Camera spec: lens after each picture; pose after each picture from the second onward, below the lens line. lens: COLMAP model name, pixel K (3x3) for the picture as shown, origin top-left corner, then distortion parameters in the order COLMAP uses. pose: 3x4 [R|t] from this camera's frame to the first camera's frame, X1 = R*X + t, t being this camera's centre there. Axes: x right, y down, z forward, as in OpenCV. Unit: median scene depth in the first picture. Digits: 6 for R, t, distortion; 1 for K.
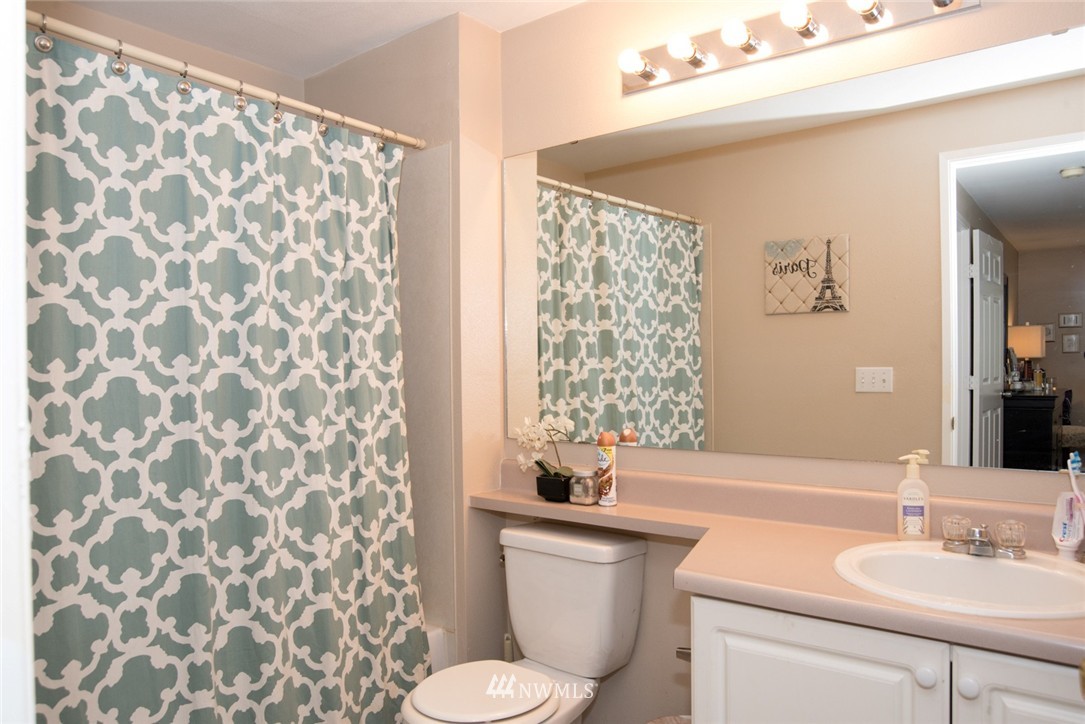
lens RADIAL K [[778.4, 0, 546.8], [0, 778.4, 362.3], [0, 0, 1]] dist [-0.005813, -0.000807]
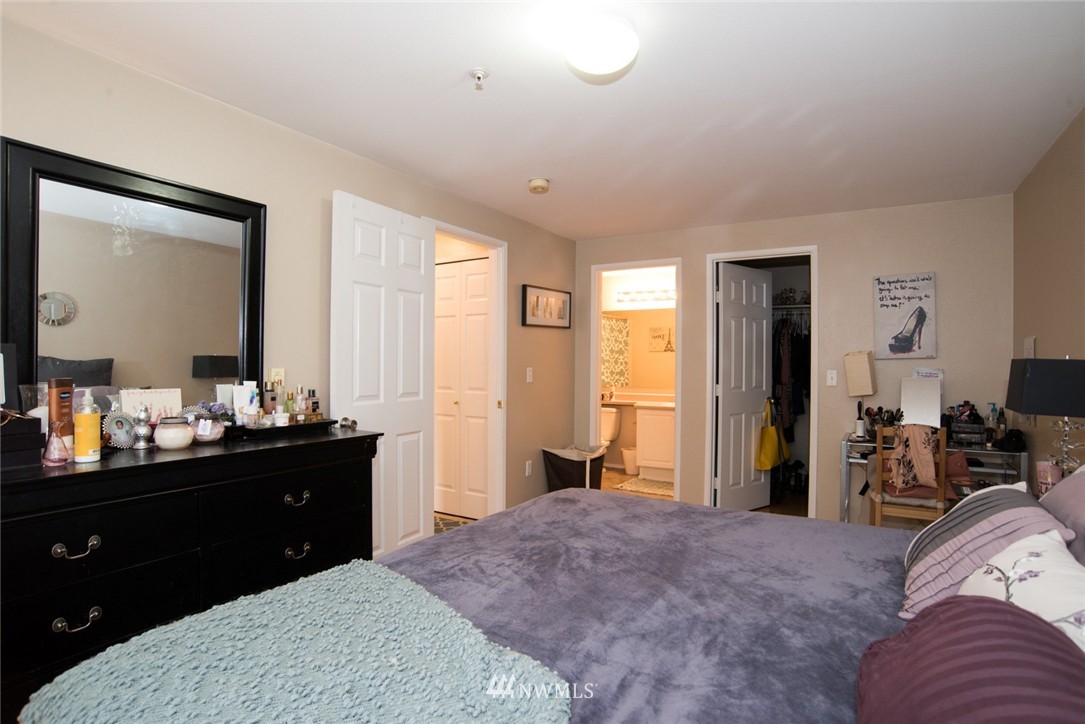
lens RADIAL K [[568.9, 0, 539.2], [0, 568.9, 364.4], [0, 0, 1]] dist [-0.062470, 0.025492]
pose [[0.995703, 0.015100, 0.091365, -0.364646], [-0.014396, 0.999861, -0.008359, 0.014140], [-0.091478, 0.007008, 0.995782, -1.217387]]
